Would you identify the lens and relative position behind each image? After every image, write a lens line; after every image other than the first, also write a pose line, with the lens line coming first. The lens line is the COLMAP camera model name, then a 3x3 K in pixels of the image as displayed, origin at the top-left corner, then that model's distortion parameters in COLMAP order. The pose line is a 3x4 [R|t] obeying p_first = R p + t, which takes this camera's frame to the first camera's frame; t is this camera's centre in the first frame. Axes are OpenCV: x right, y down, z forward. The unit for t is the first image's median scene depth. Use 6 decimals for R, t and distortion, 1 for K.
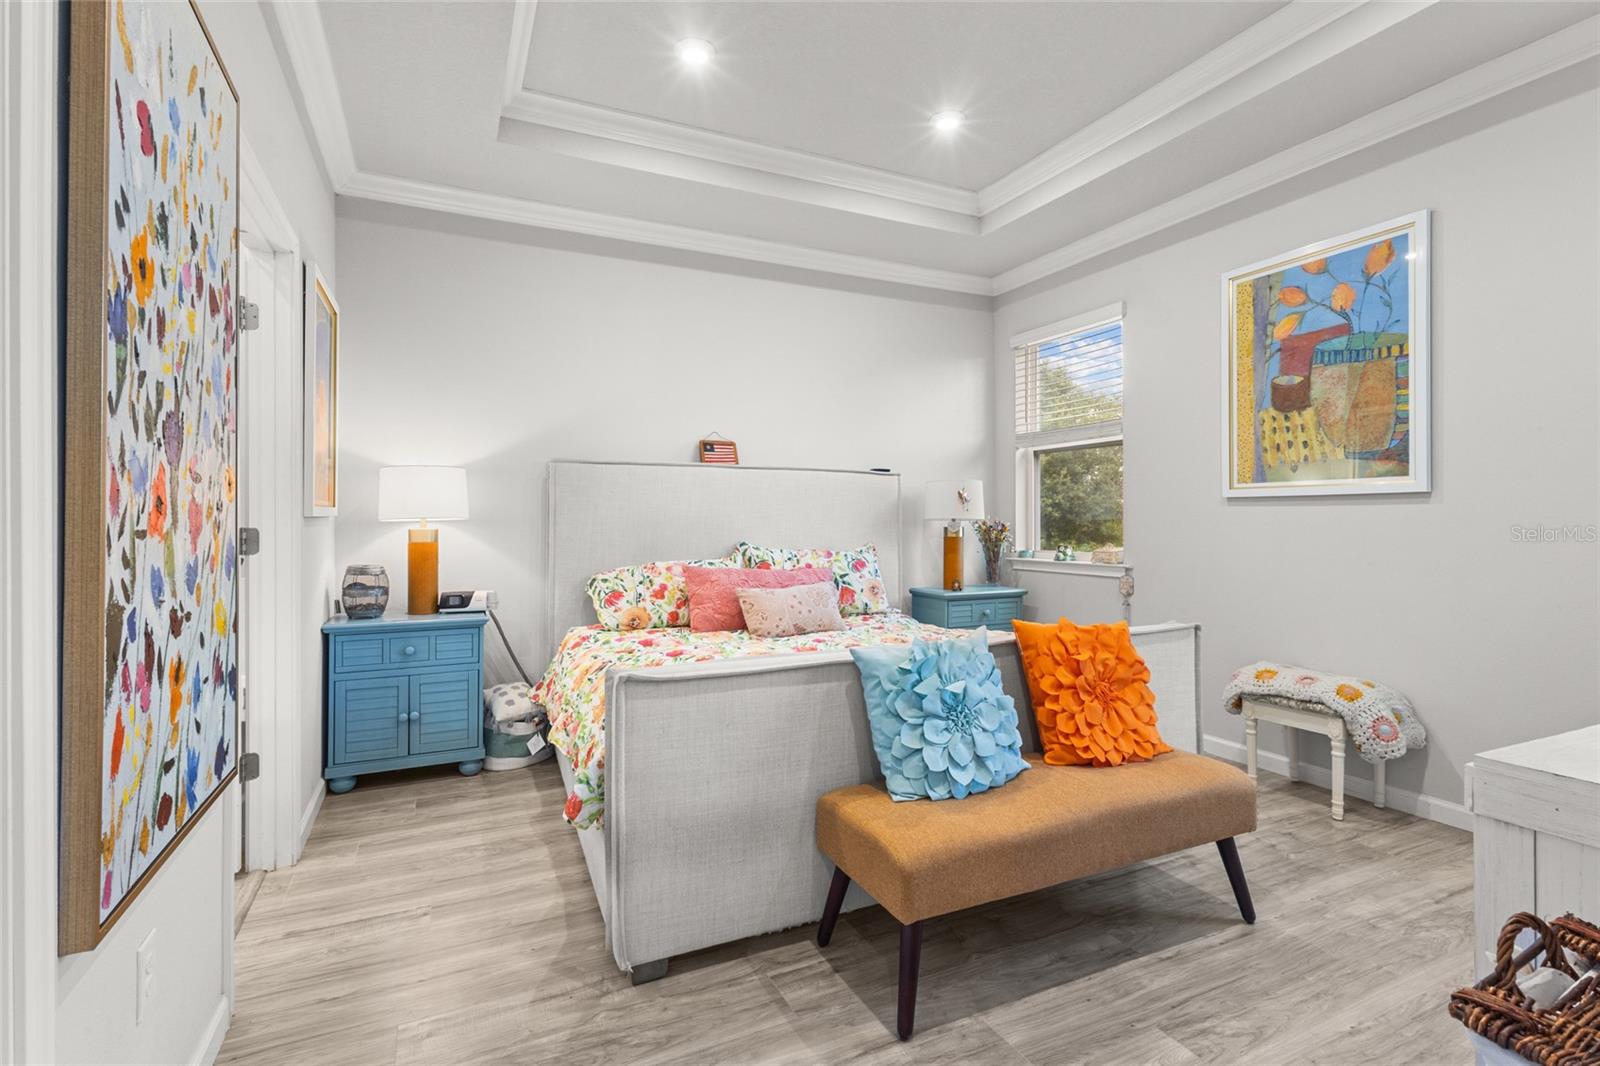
lens RADIAL K [[743.4, 0, 796.6], [0, 743.4, 518.9], [0, 0, 1]] dist [0.004263, 0.001121]
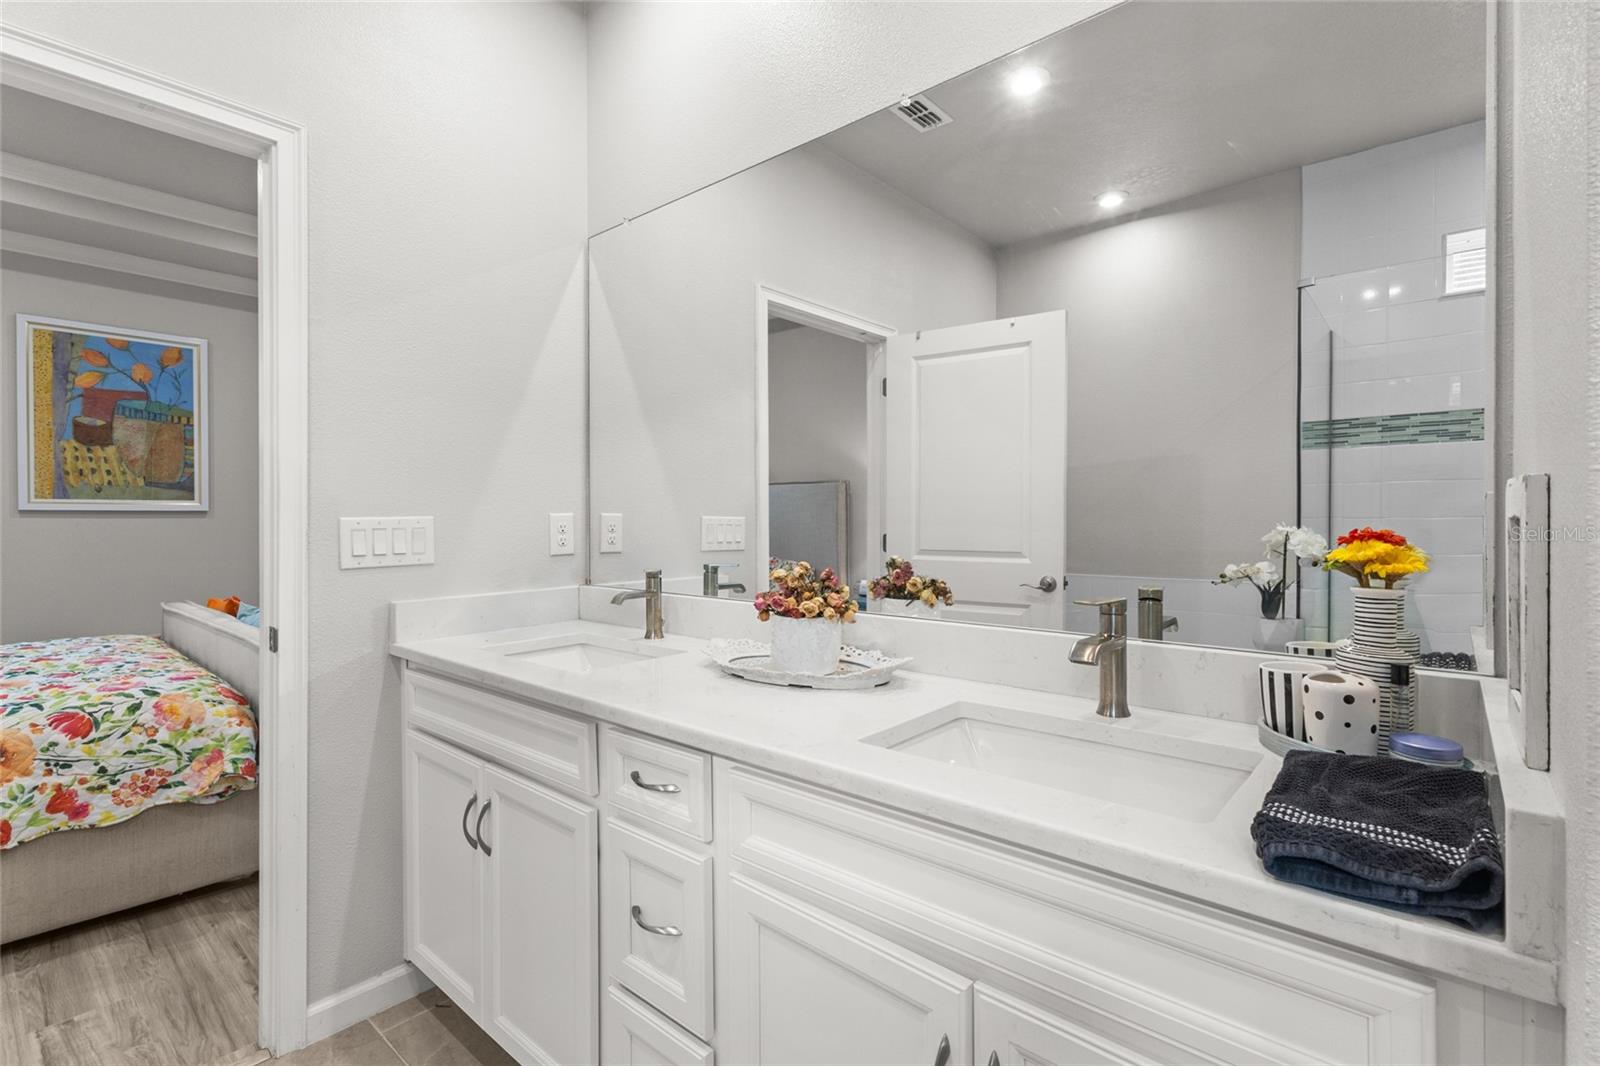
lens RADIAL K [[743.4, 0, 799.9], [0, 743.4, 525.8], [0, 0, 1]] dist [0.004263, 0.001121]
pose [[-0.400769, -0.002792, 0.916175, -1.087169], [0.007667, 0.999950, 0.006401, -0.003182], [-0.916147, 0.009589, -0.400727, 0.415917]]
